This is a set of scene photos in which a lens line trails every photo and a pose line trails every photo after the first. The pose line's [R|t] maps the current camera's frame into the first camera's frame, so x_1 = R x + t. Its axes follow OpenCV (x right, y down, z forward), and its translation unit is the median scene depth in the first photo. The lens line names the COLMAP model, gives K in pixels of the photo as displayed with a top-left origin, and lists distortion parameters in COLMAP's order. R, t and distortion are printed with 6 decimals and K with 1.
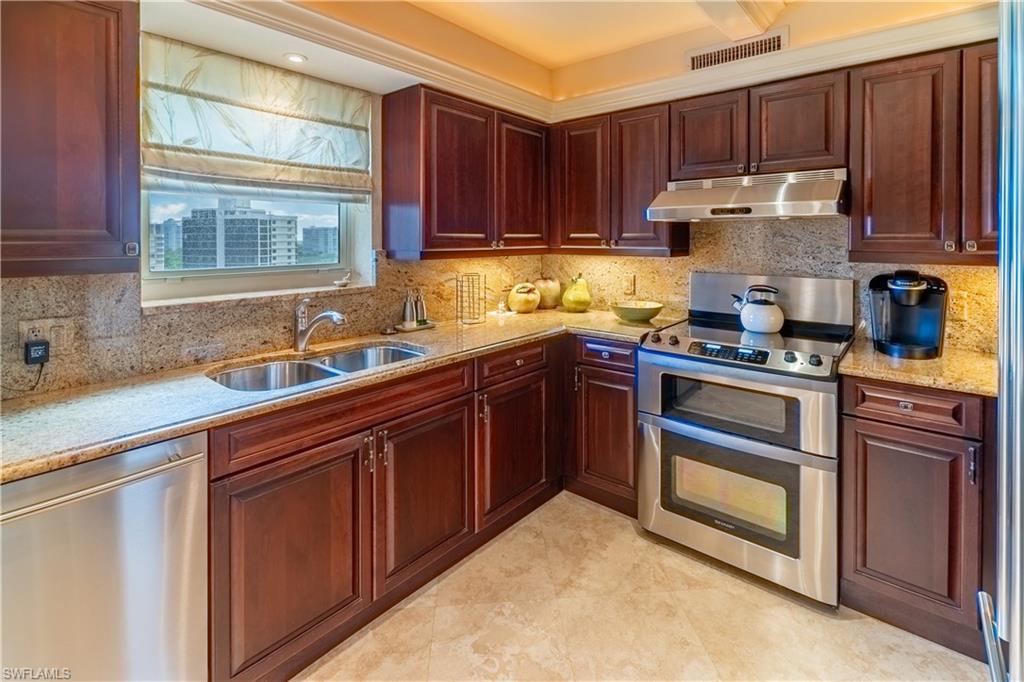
lens RADIAL K [[479.5, 0, 512.4], [0, 479.5, 243.3], [0, 0, 1]] dist [0.000041, -0.000215]
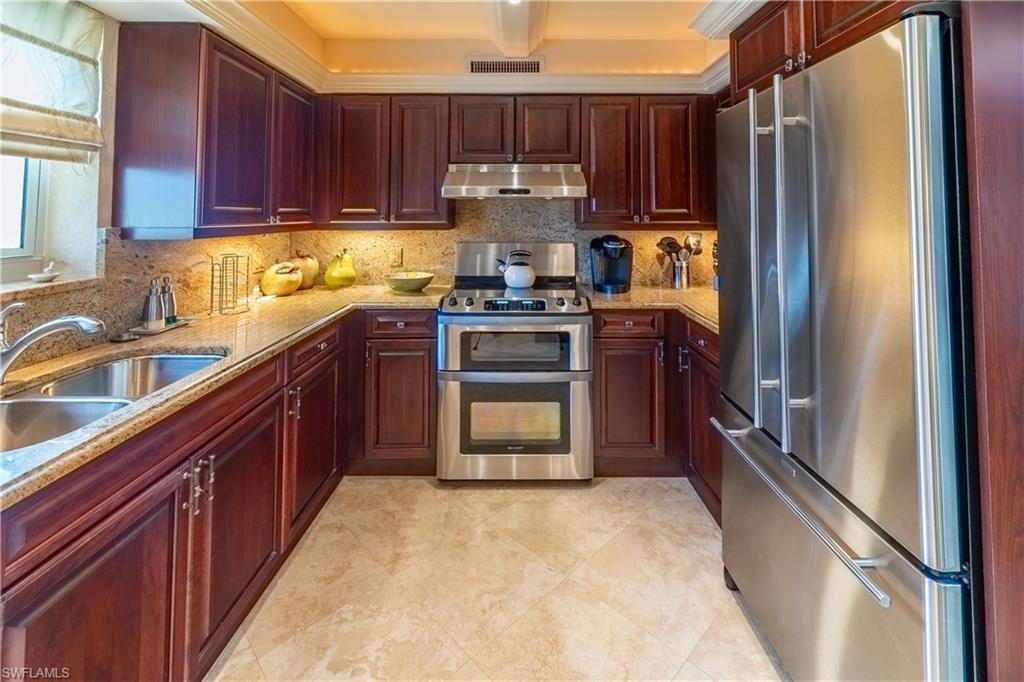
lens RADIAL K [[465.5, 0, 512.9], [0, 465.5, 198.1], [0, 0, 1]] dist [0.000739, -0.000634]
pose [[0.768756, 0.024986, 0.639053, -0.275701], [0.004924, 0.998976, -0.044982, 0.004003], [-0.639523, 0.037727, 0.767846, 0.057948]]
